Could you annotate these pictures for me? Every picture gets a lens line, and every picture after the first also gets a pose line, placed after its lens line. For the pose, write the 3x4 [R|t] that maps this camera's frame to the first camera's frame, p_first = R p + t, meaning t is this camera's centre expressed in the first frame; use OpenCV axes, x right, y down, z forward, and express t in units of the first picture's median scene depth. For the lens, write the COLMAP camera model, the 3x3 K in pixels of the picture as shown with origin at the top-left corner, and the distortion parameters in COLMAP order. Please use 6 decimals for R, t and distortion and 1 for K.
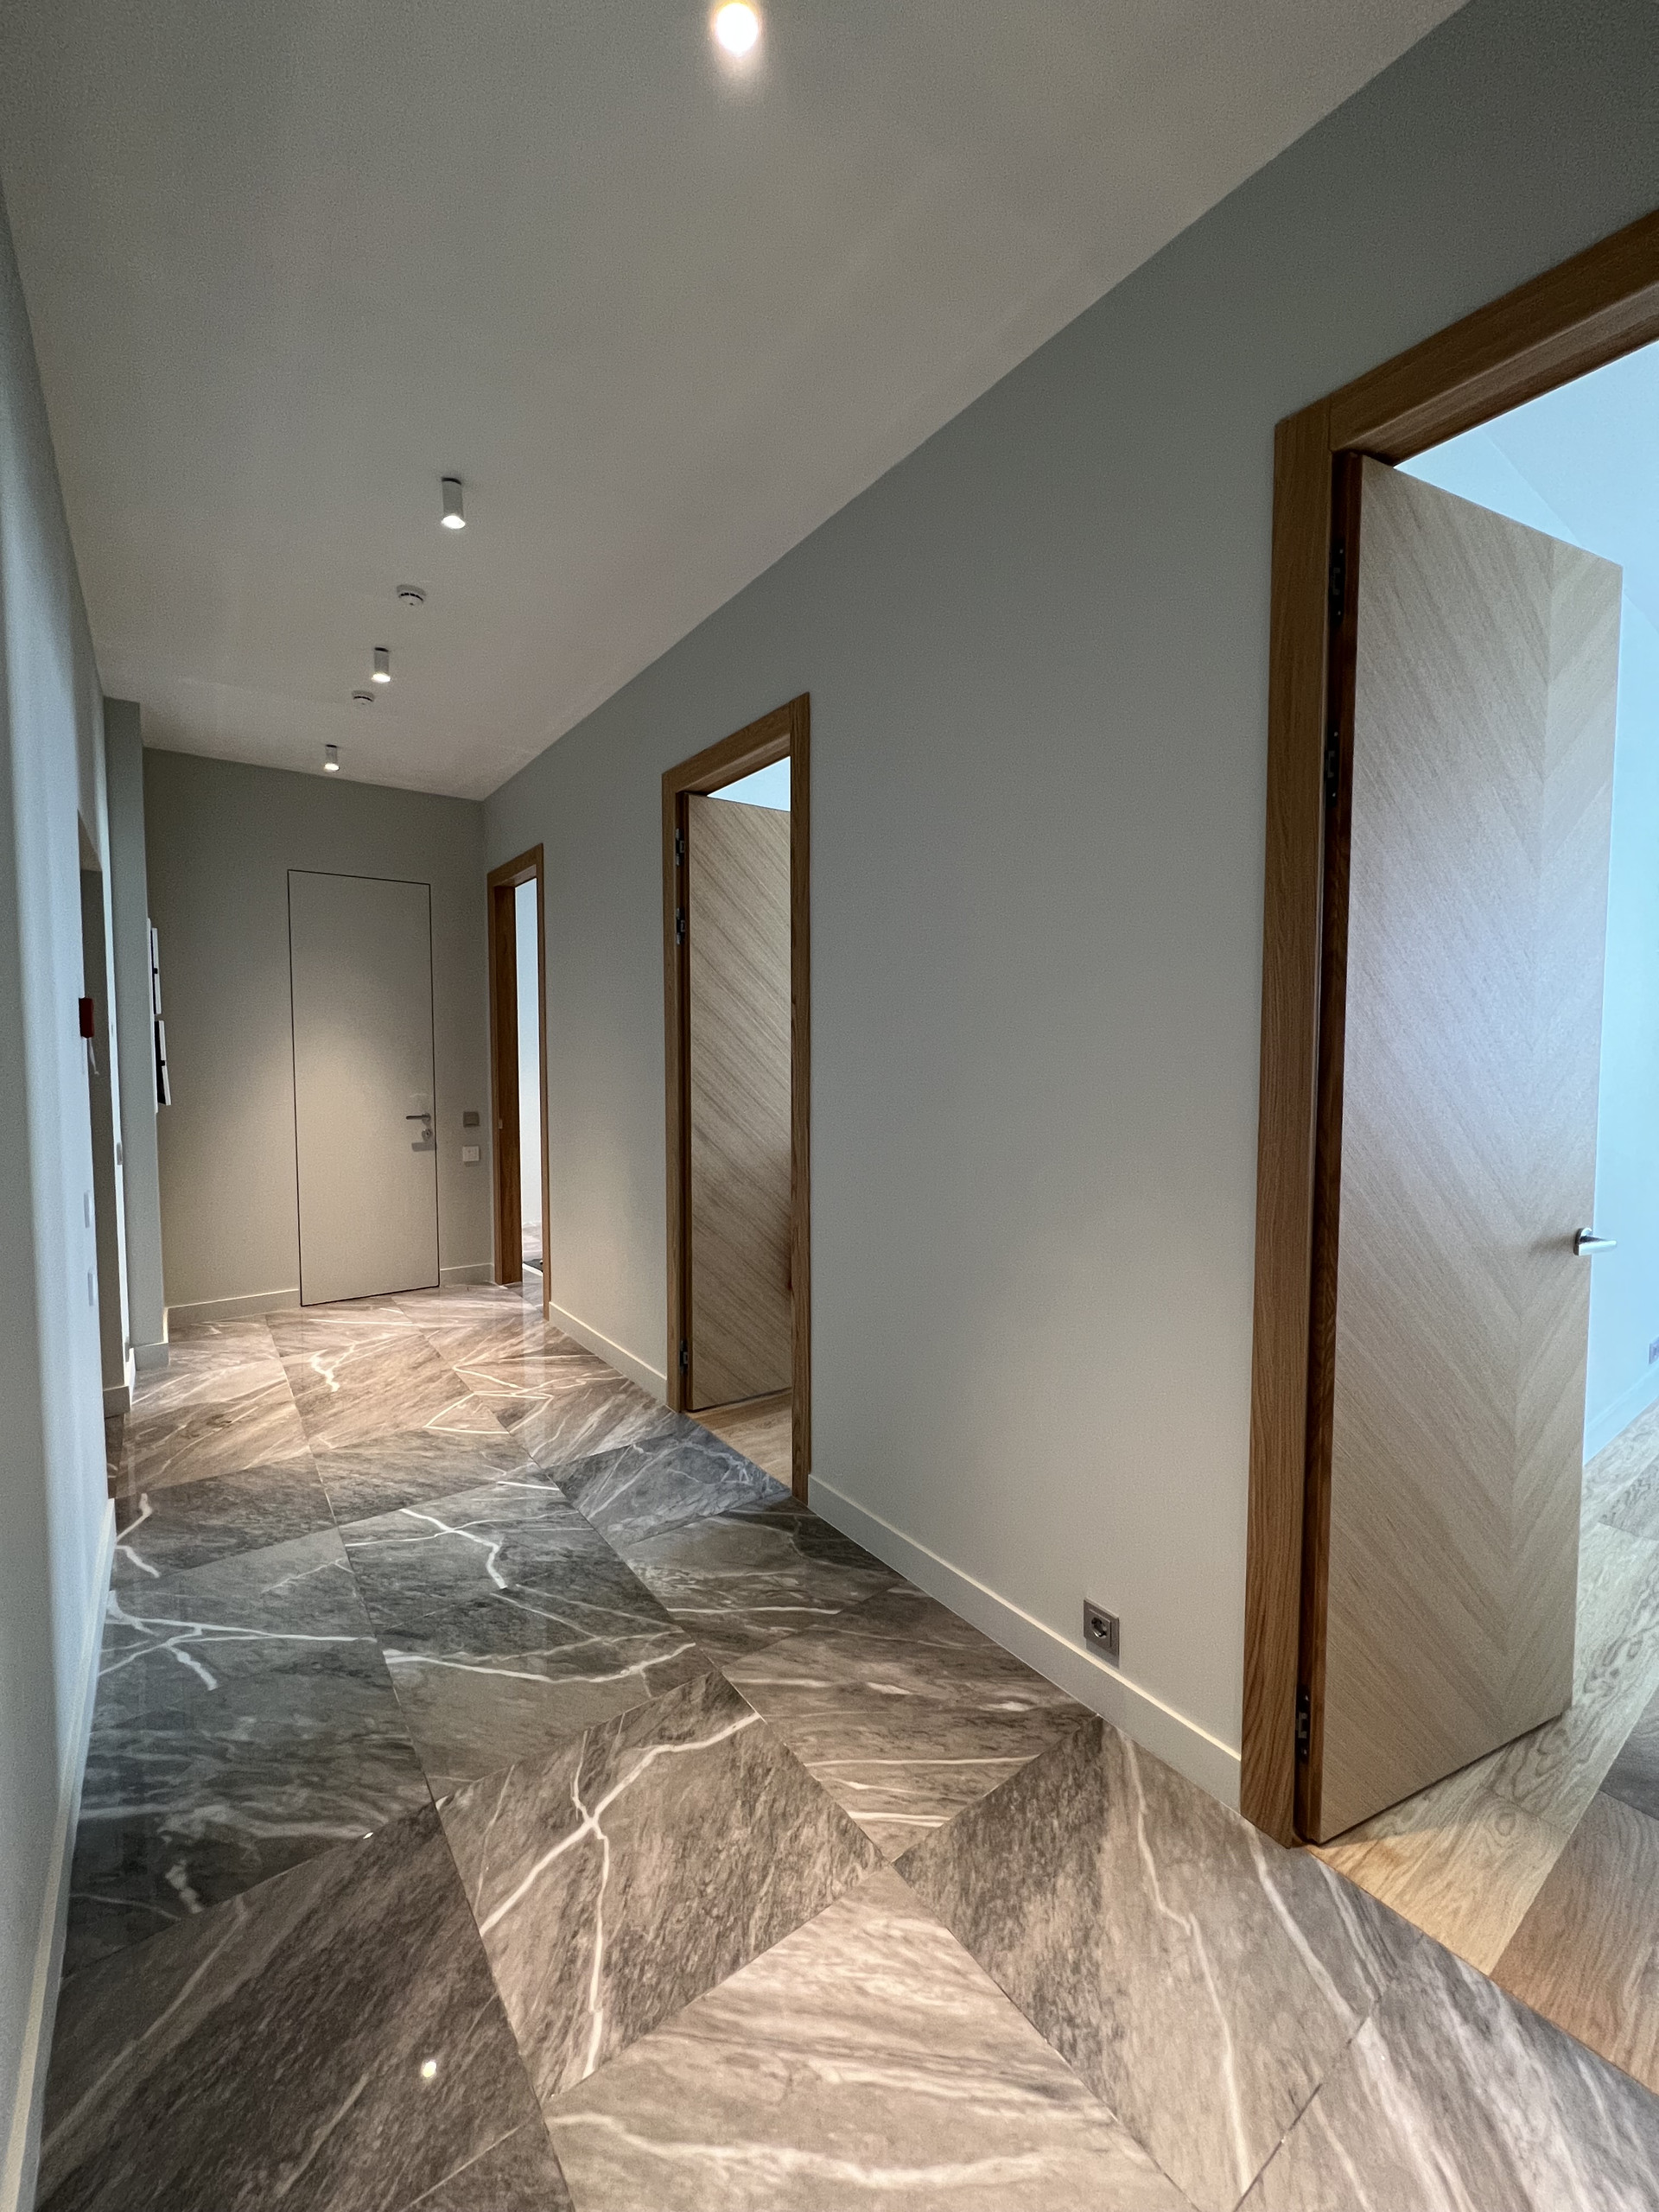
lens RADIAL K [[892.1, 0, 829.5], [0, 892.1, 1106.0], [0, 0, 1]] dist [-0.000721, 0.000078]
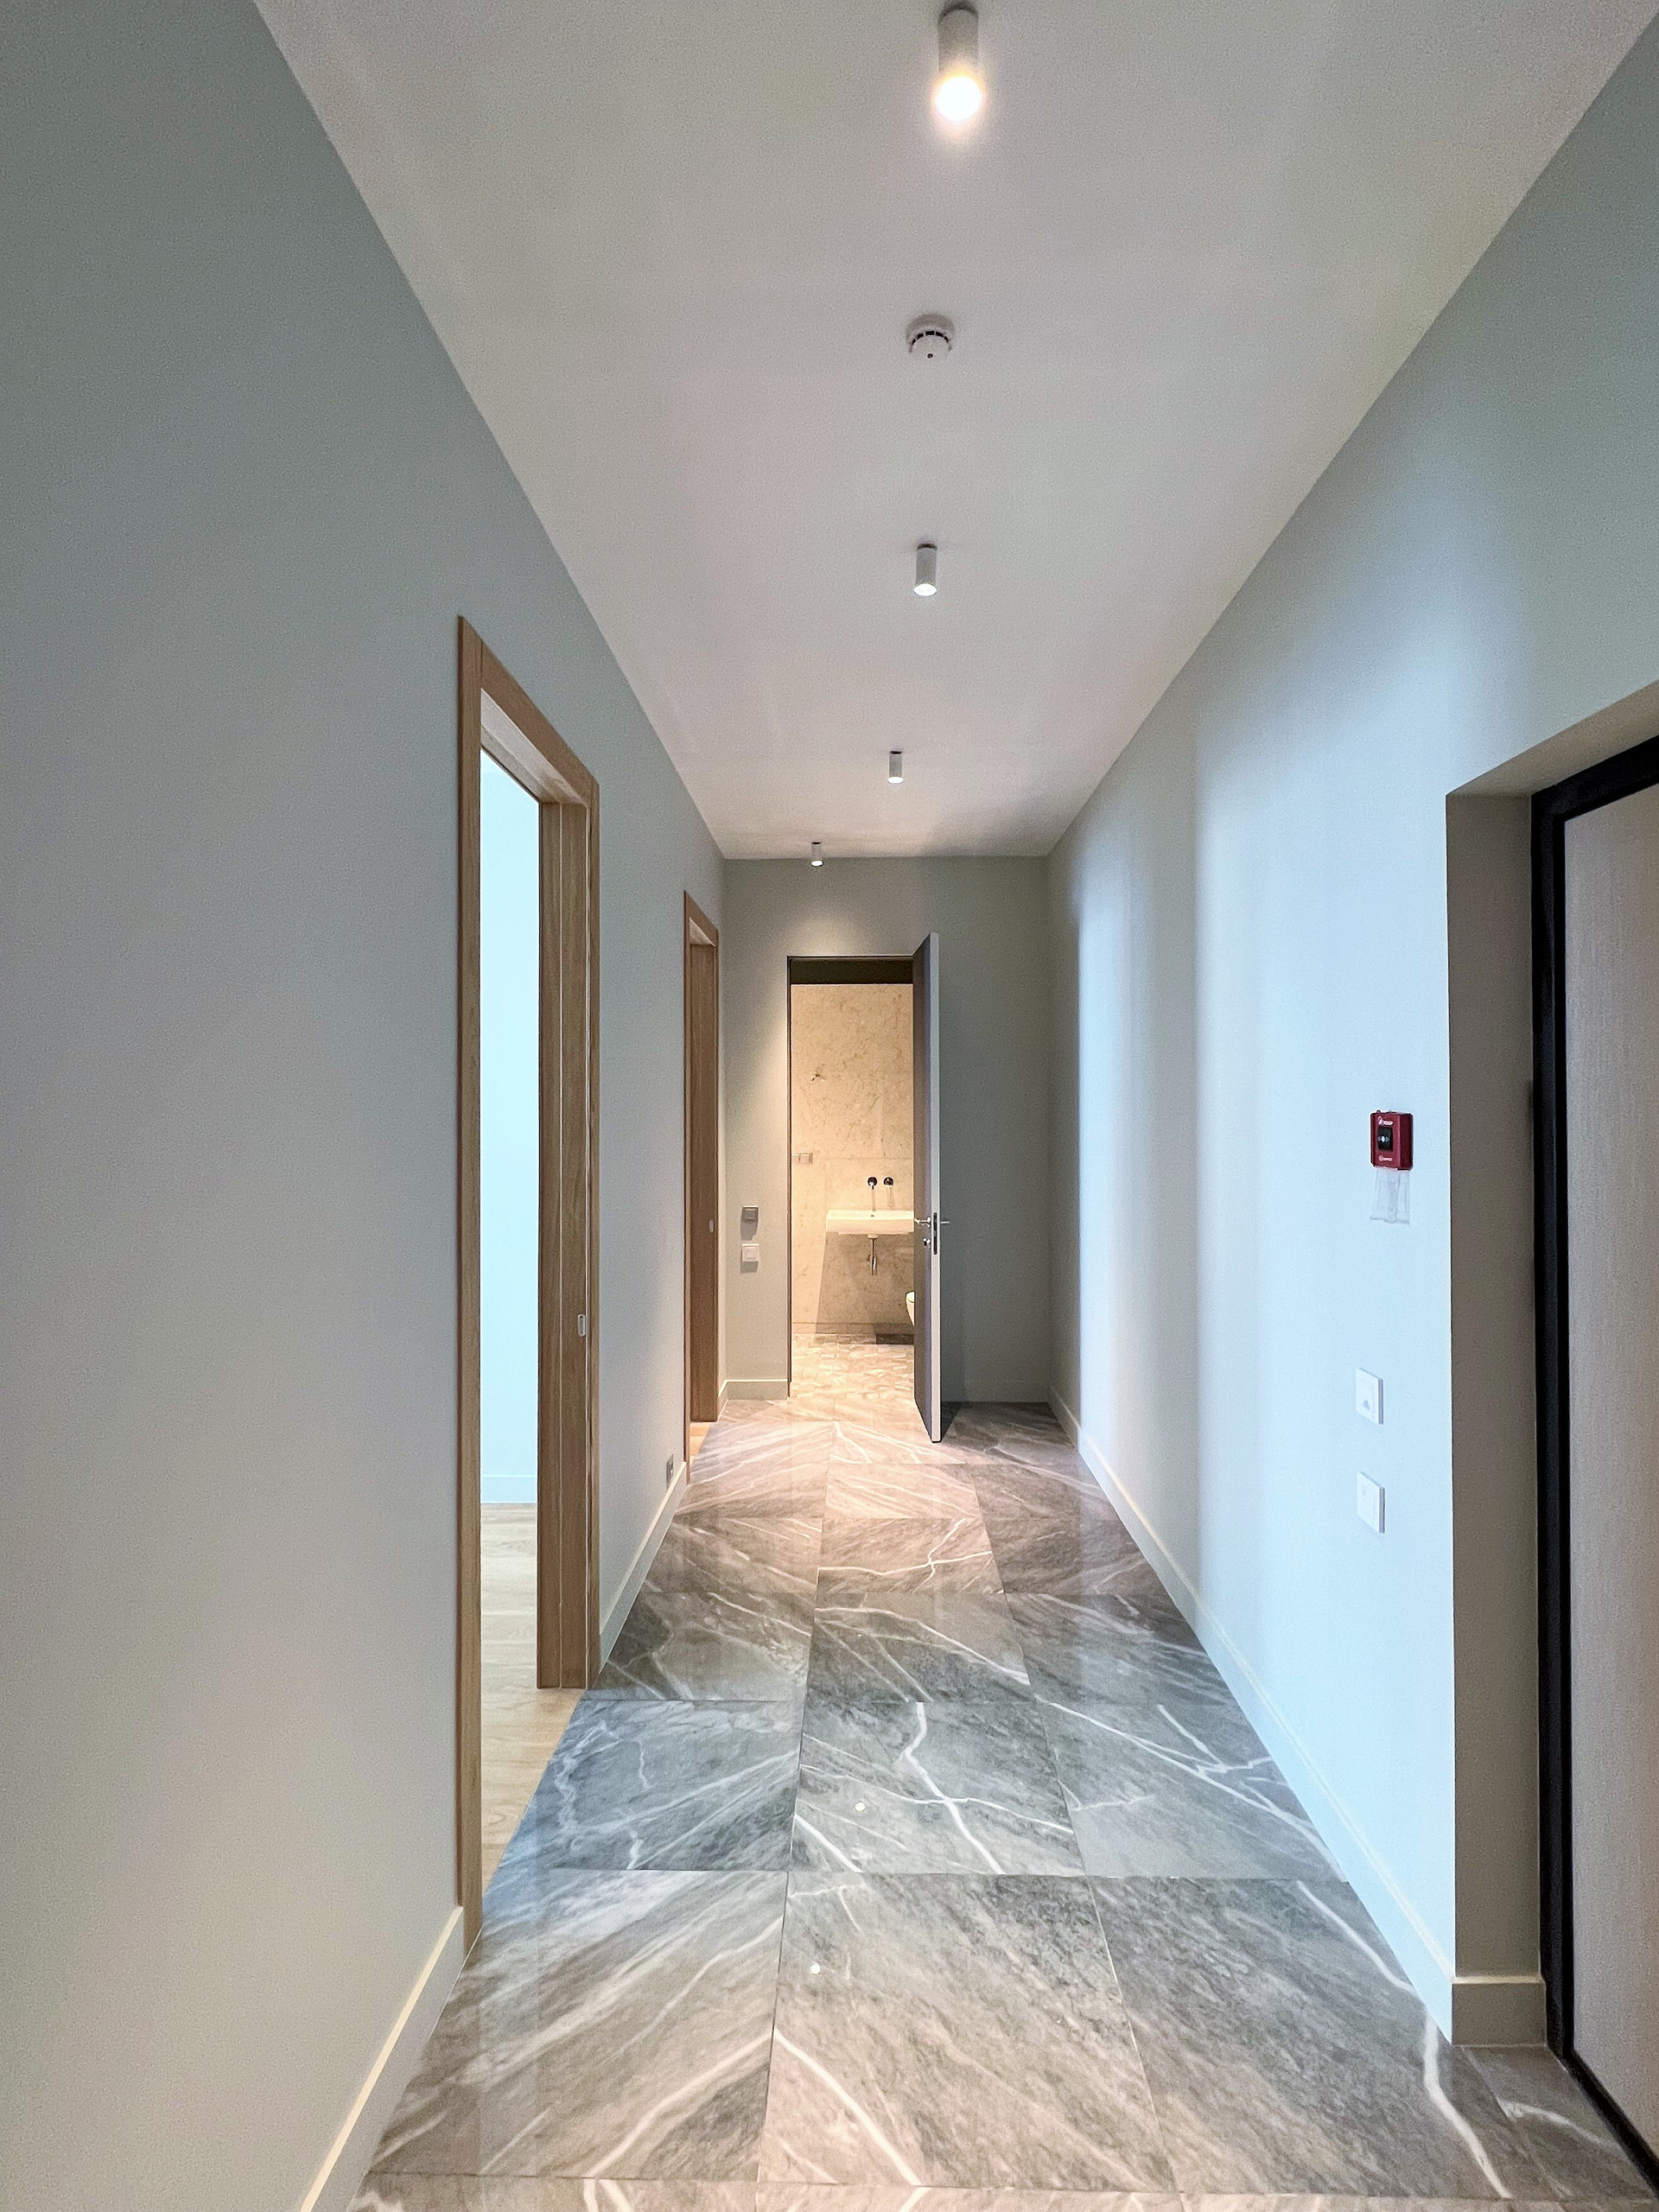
lens RADIAL K [[1032.7, 0, 829.5], [0, 1032.7, 1106.0], [0, 0, 1]] dist [0.000505, -0.000054]
pose [[-0.787315, 0.001067, 0.616550, -1.018784], [0.035496, 0.998418, 0.043599, -0.189308], [-0.615528, 0.056211, -0.786108, 1.968623]]
